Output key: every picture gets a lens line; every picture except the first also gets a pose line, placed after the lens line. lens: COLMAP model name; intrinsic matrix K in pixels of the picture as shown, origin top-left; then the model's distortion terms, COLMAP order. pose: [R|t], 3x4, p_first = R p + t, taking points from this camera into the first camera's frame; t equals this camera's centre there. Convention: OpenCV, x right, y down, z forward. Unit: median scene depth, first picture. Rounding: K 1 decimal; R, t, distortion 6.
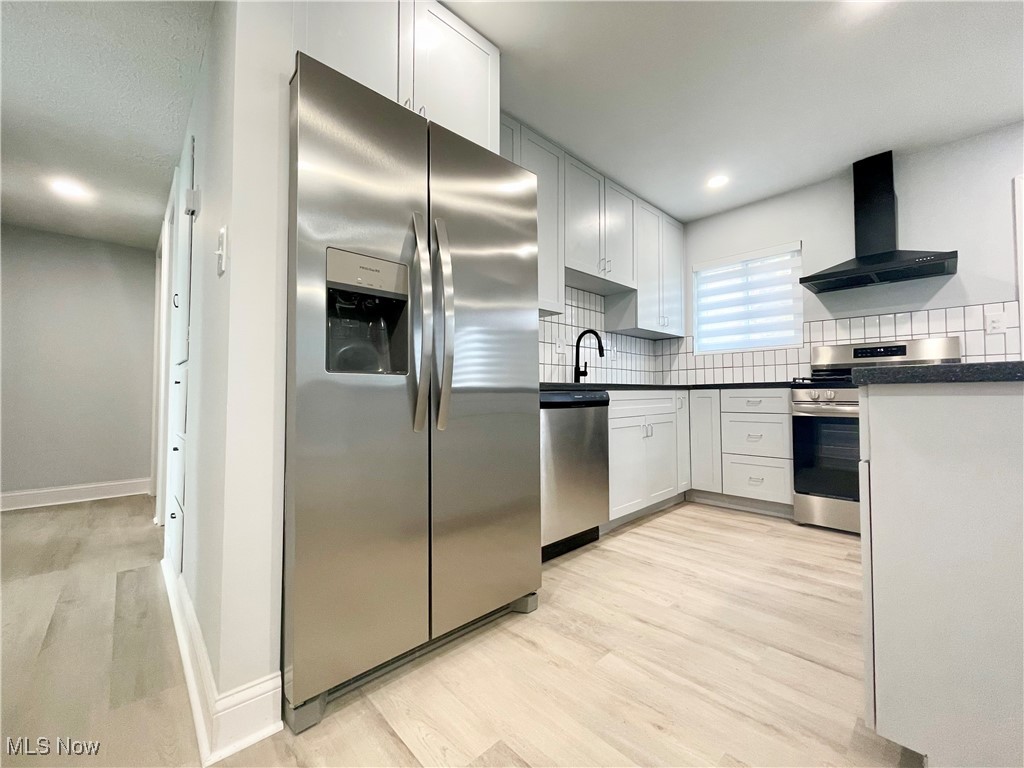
lens RADIAL K [[412.5, 0, 510.9], [0, 412.5, 382.4], [0, 0, 1]] dist [-0.001516, -0.000656]
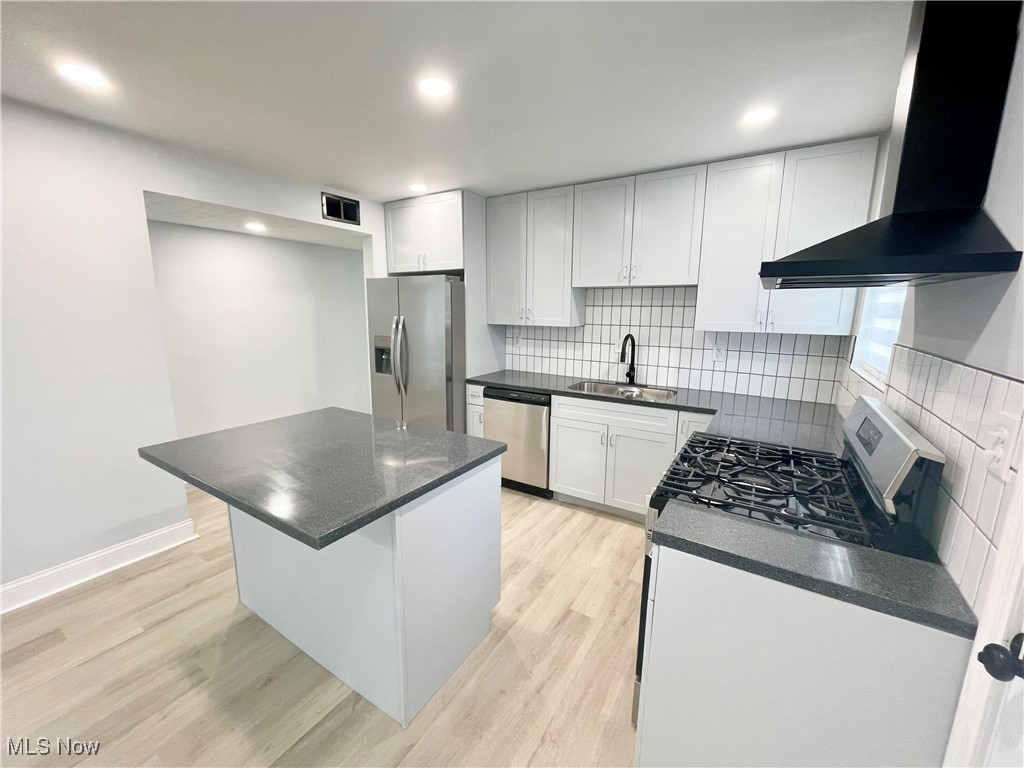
lens RADIAL K [[412.5, 0, 510.9], [0, 412.5, 382.4], [0, 0, 1]] dist [-0.001516, -0.000656]
pose [[0.253774, 0.179741, -0.950417, 1.149416], [0.015499, 0.981701, 0.189796, -0.214623], [0.967139, -0.062896, 0.246345, 0.458337]]
